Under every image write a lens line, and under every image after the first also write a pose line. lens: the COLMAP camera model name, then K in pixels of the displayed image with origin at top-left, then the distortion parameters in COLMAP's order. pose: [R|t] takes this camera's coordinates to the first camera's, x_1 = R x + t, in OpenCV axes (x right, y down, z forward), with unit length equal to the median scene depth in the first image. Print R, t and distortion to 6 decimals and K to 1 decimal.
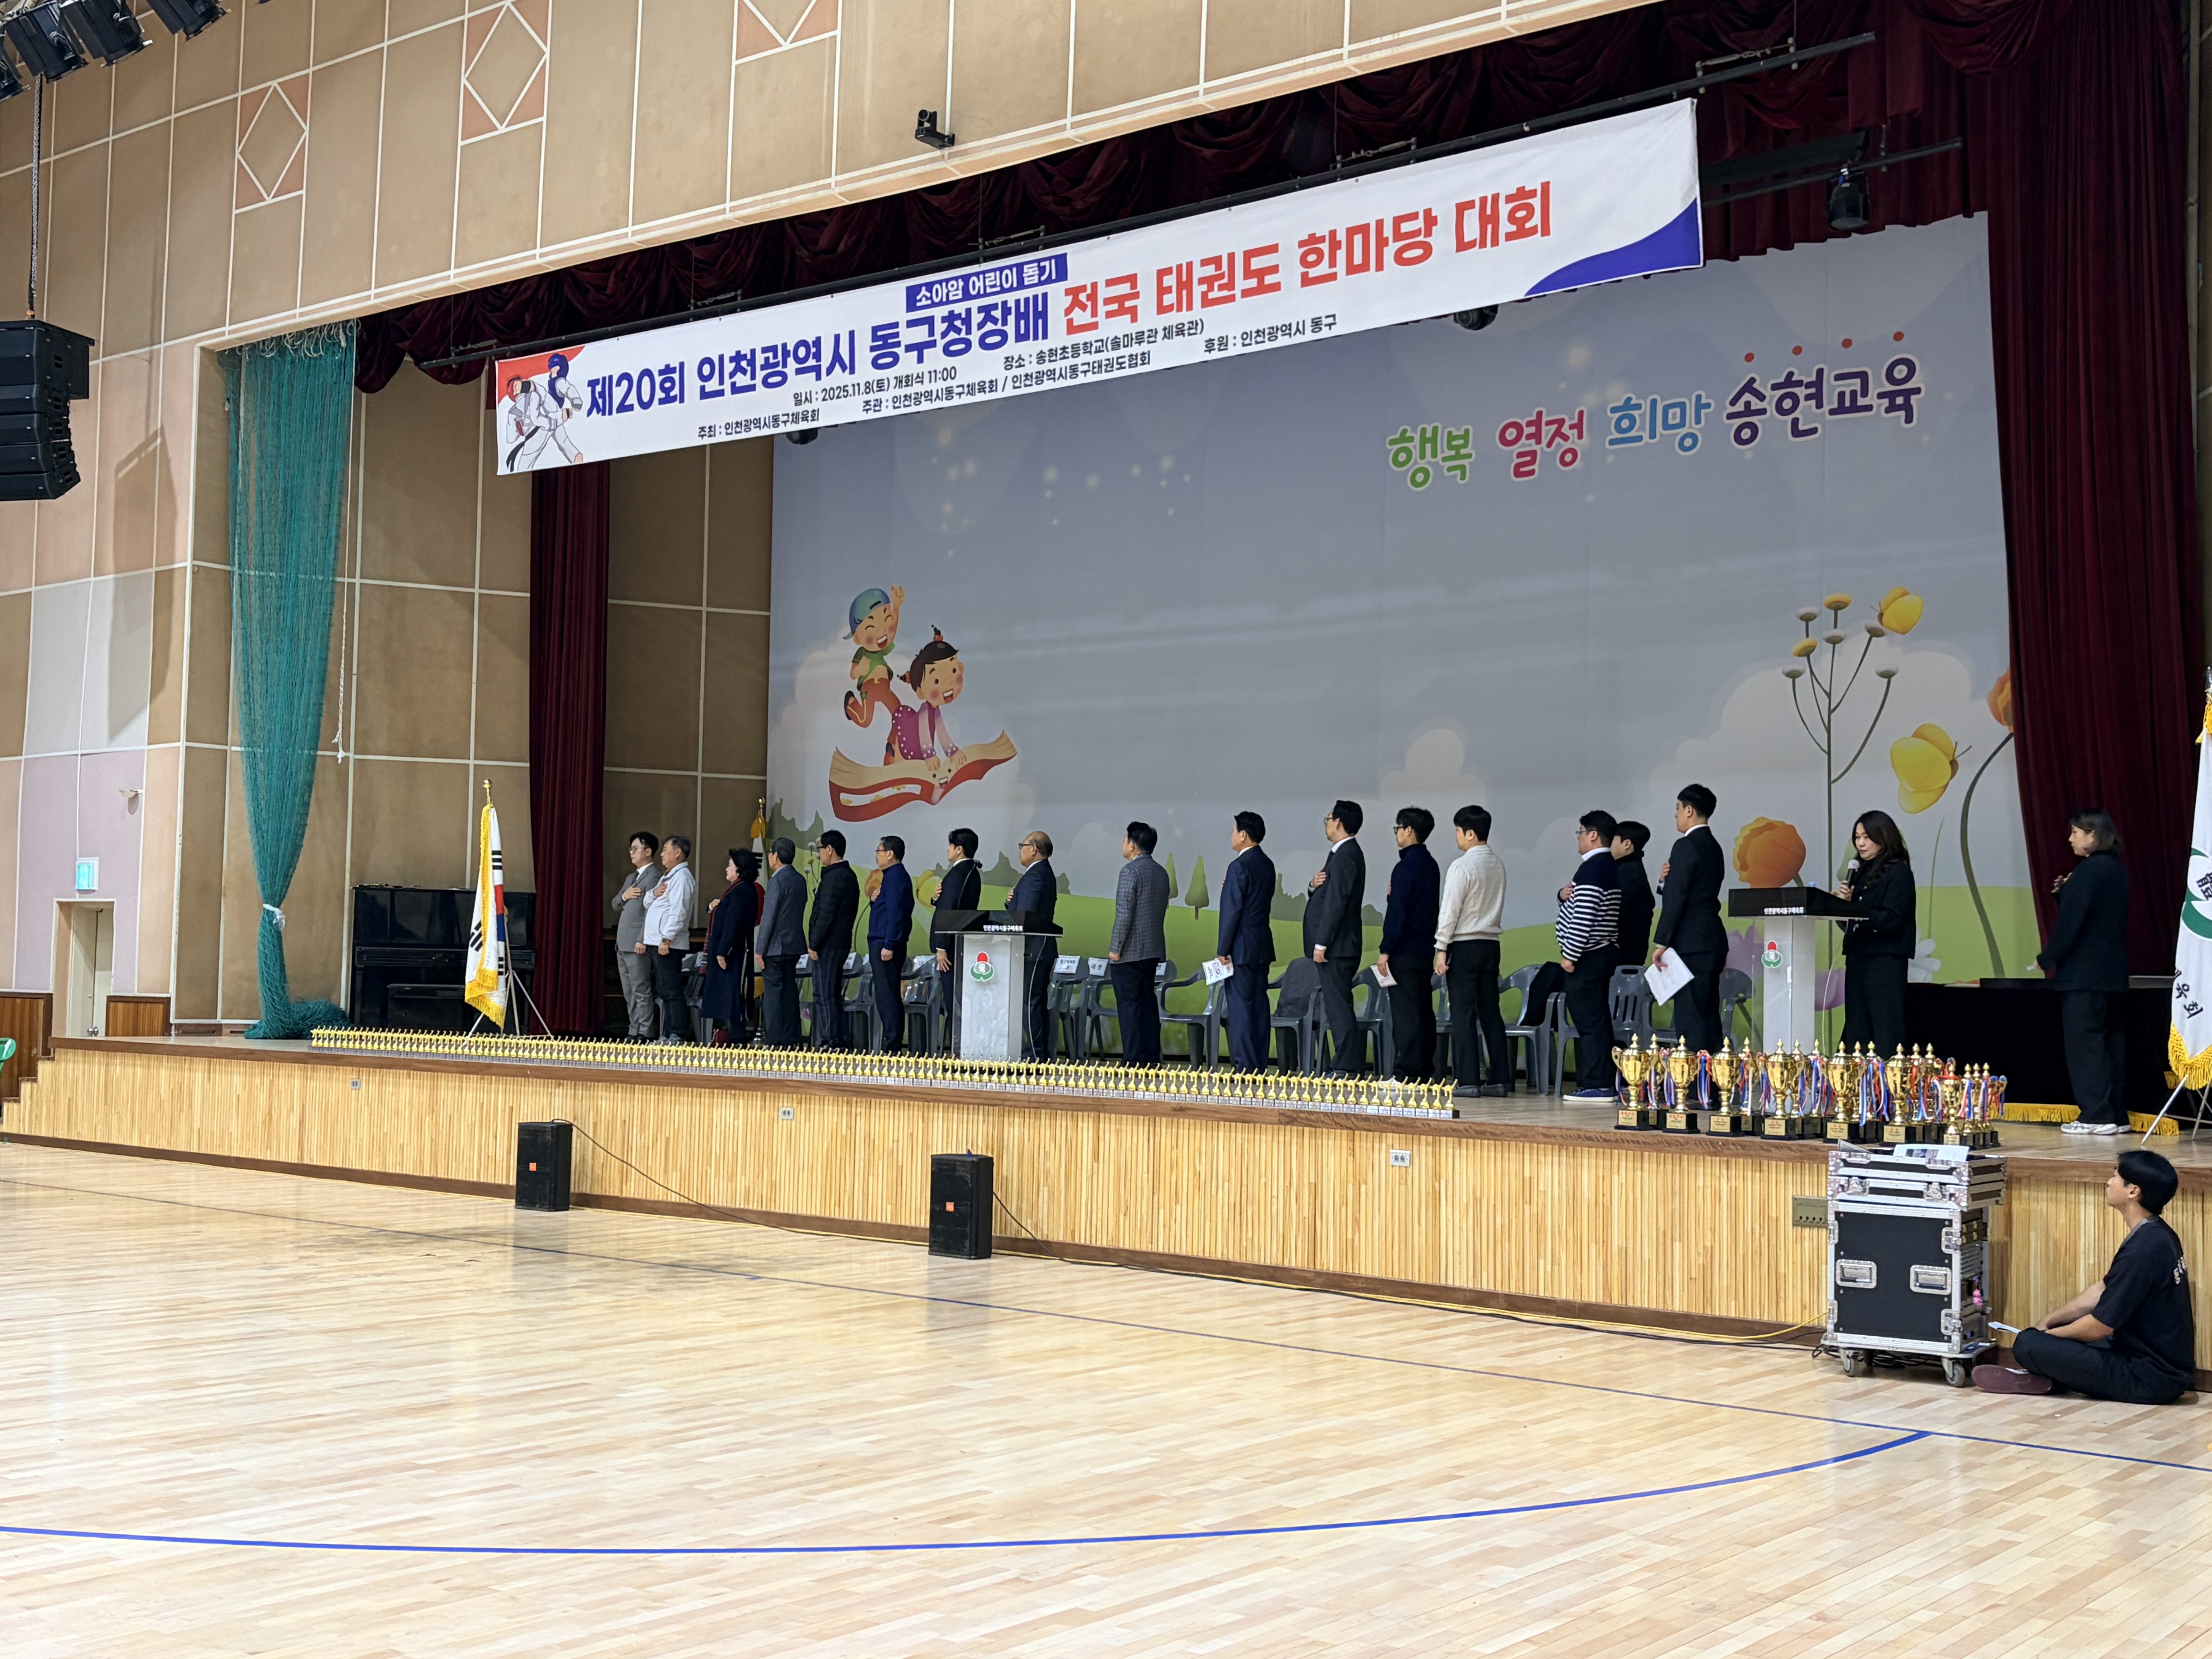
lens RADIAL K [[2521.6, 0, 1106.0], [0, 2521.6, 829.5], [0, 0, 1]] dist [0.236991, -1.022619]
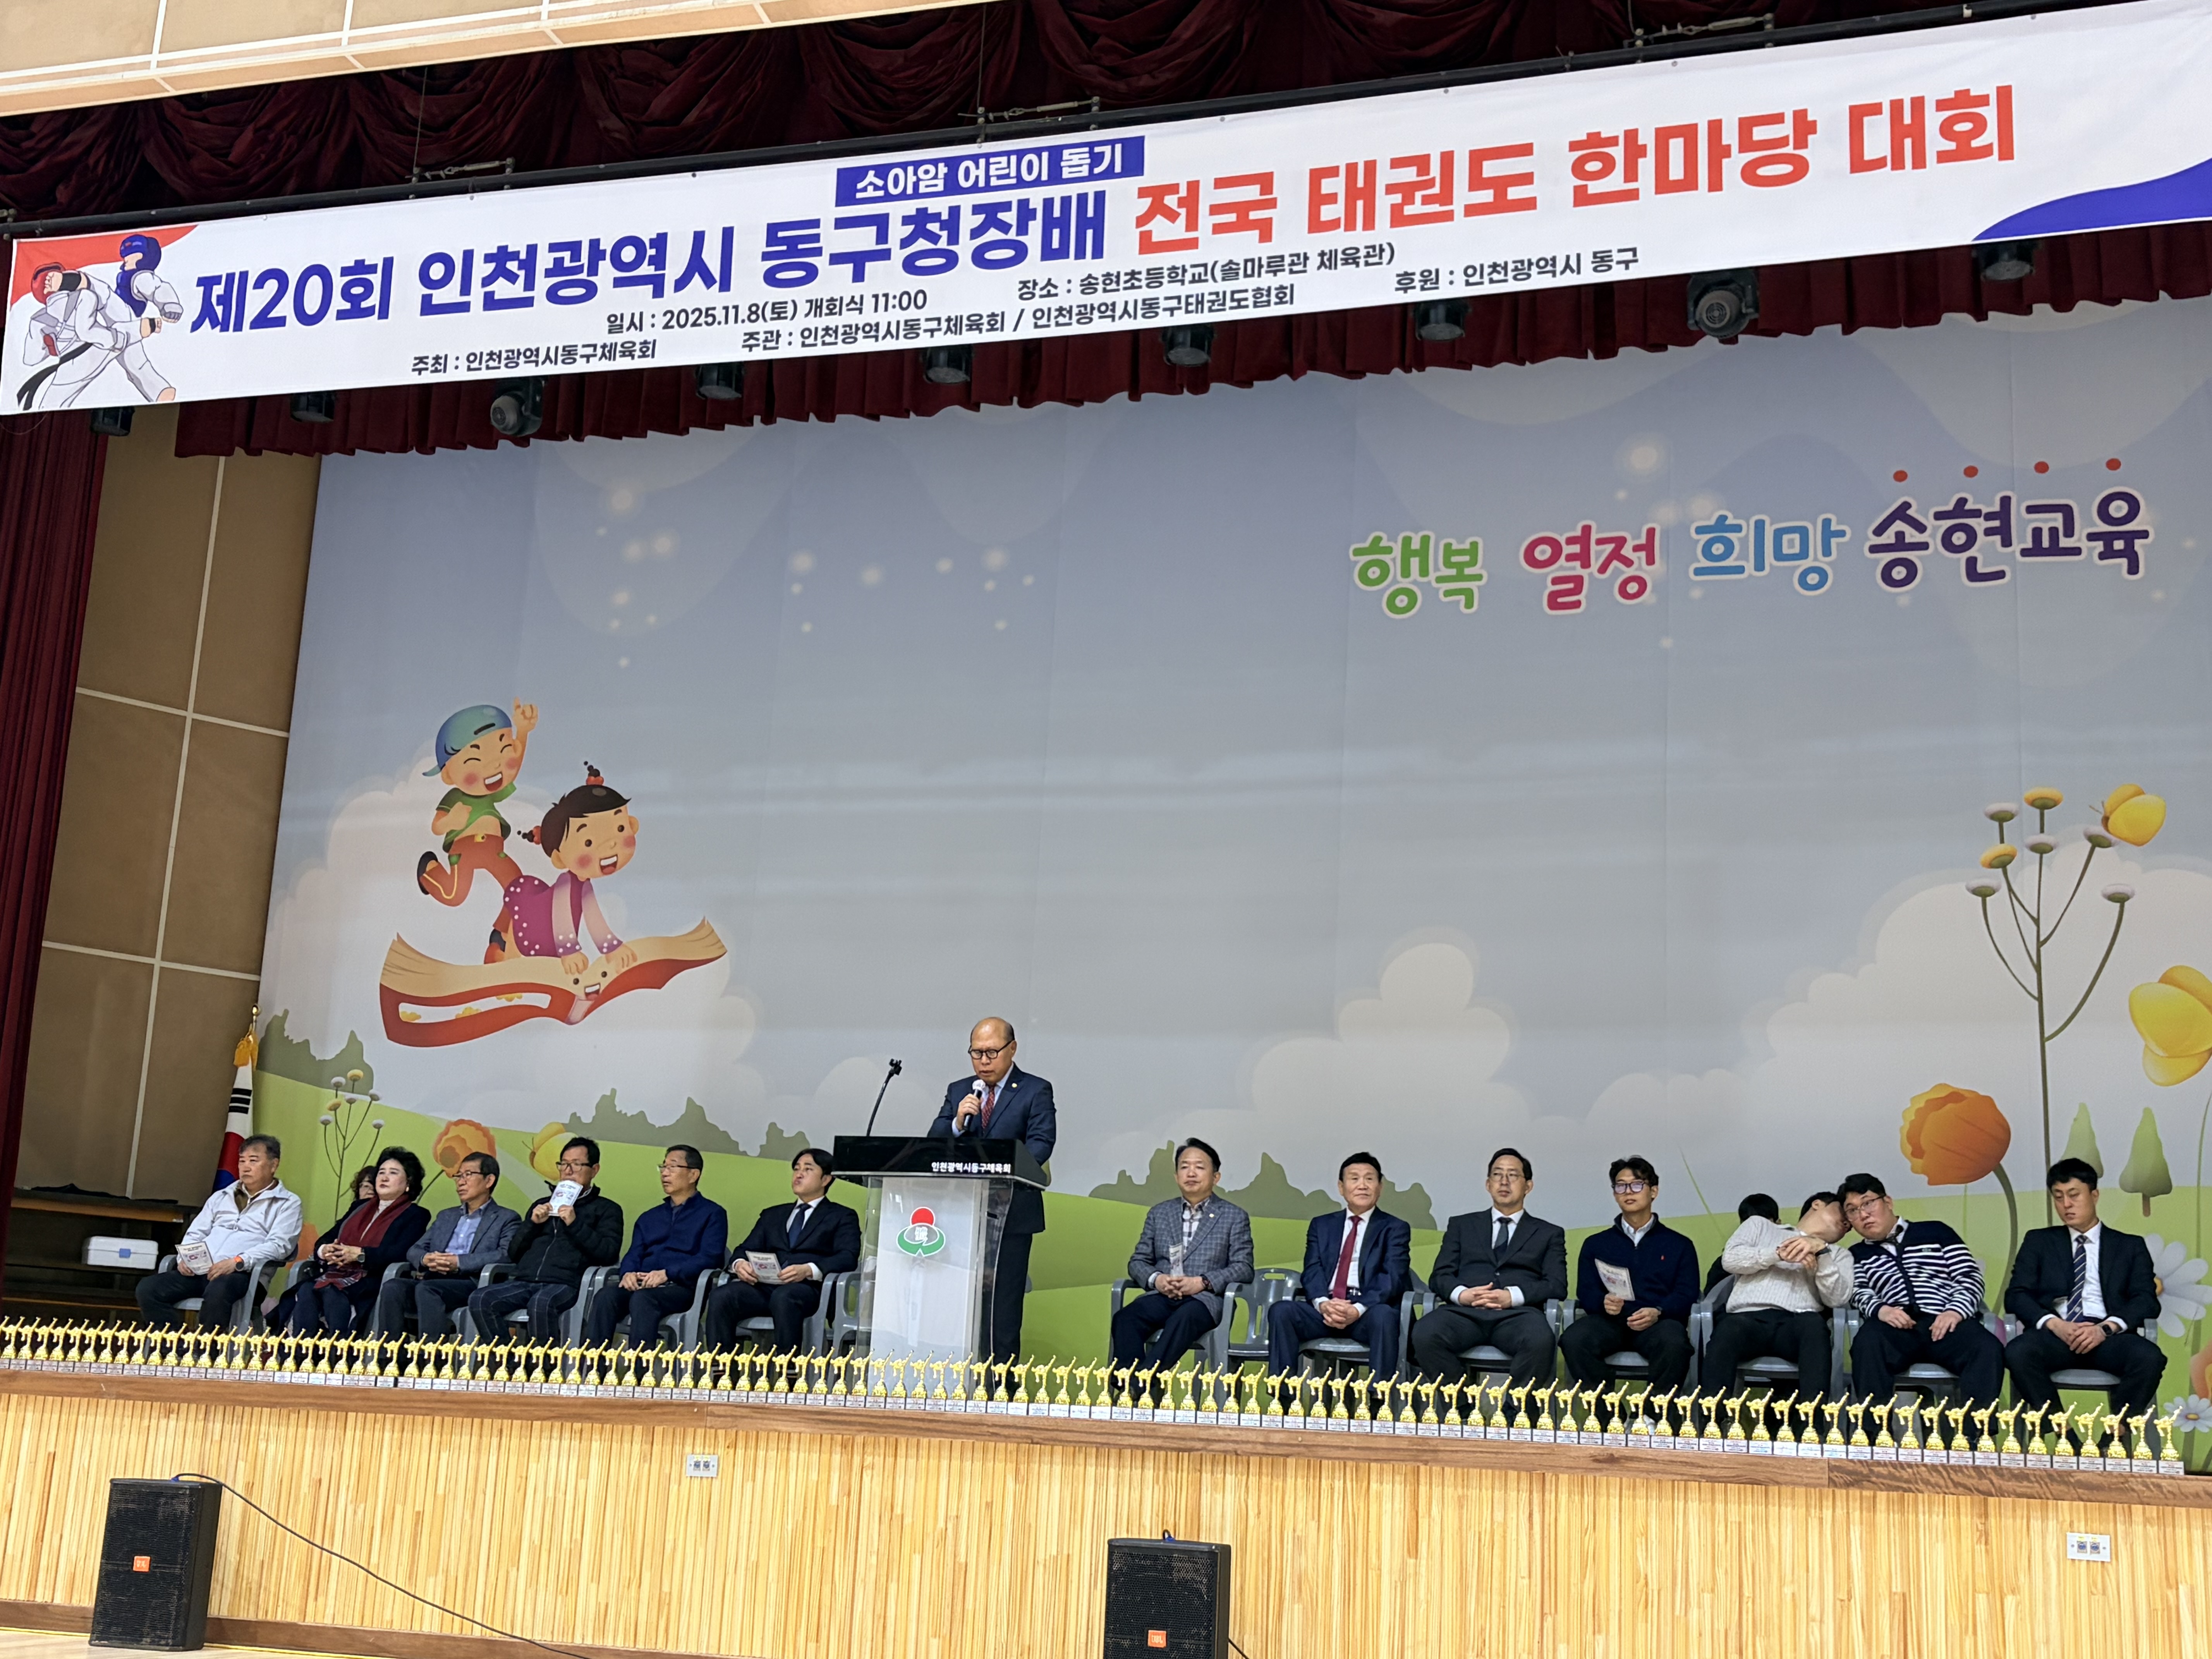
lens RADIAL K [[2631.2, 0, 1106.0], [0, 2631.2, 829.5], [0, 0, 1]] dist [0.175494, -0.615915]
pose [[0.933202, 0.104076, 0.343951, -0.230263], [-0.049335, 0.985184, -0.164252, 0.059677], [-0.355950, 0.136311, 0.924510, 0.376628]]
